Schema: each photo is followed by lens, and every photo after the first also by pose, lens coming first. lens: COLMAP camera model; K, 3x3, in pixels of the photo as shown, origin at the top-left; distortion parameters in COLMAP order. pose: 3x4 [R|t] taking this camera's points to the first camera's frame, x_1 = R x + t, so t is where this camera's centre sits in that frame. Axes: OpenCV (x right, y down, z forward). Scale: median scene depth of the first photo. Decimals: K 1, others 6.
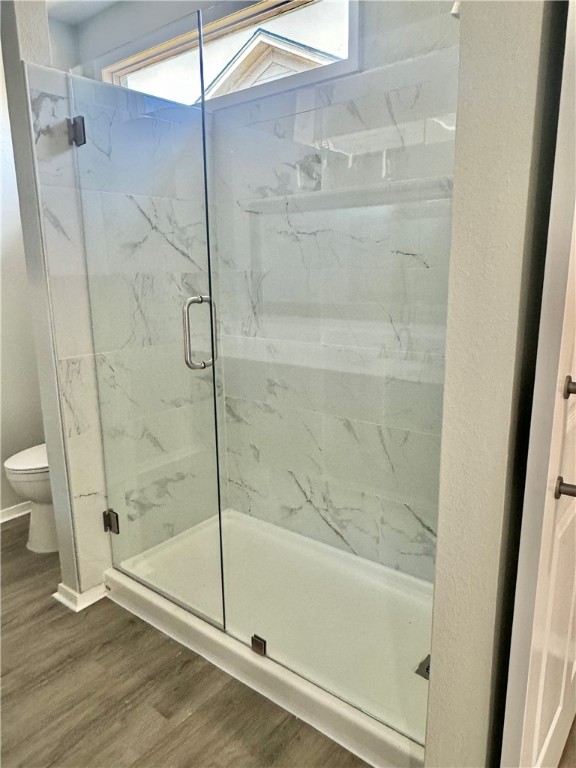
lens RADIAL K [[537.5, 0, 288.0], [0, 537.5, 384.0], [0, 0, 1]] dist [-0.003322, 0.002146]
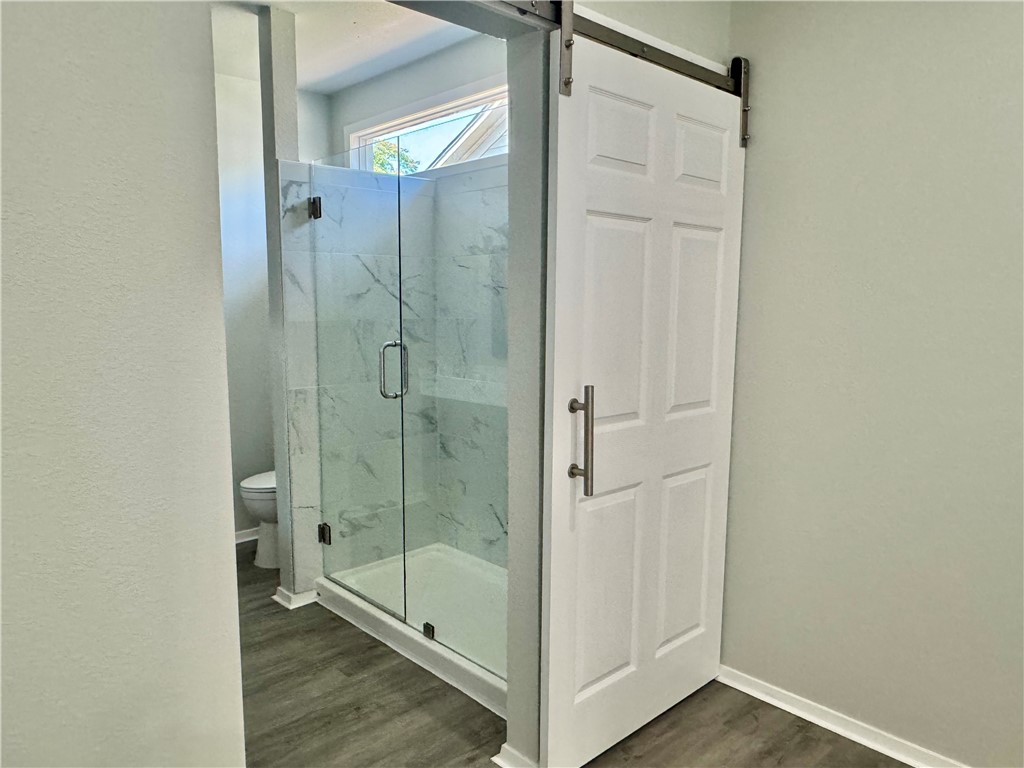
lens RADIAL K [[716.6, 0, 503.8], [0, 716.6, 391.9], [0, 0, 1]] dist [-0.003322, 0.002146]
pose [[0.988918, 0.031856, -0.145003, 0.269081], [-0.044358, 0.995493, -0.083819, 0.068638], [0.141679, 0.089322, 0.985874, -0.493173]]
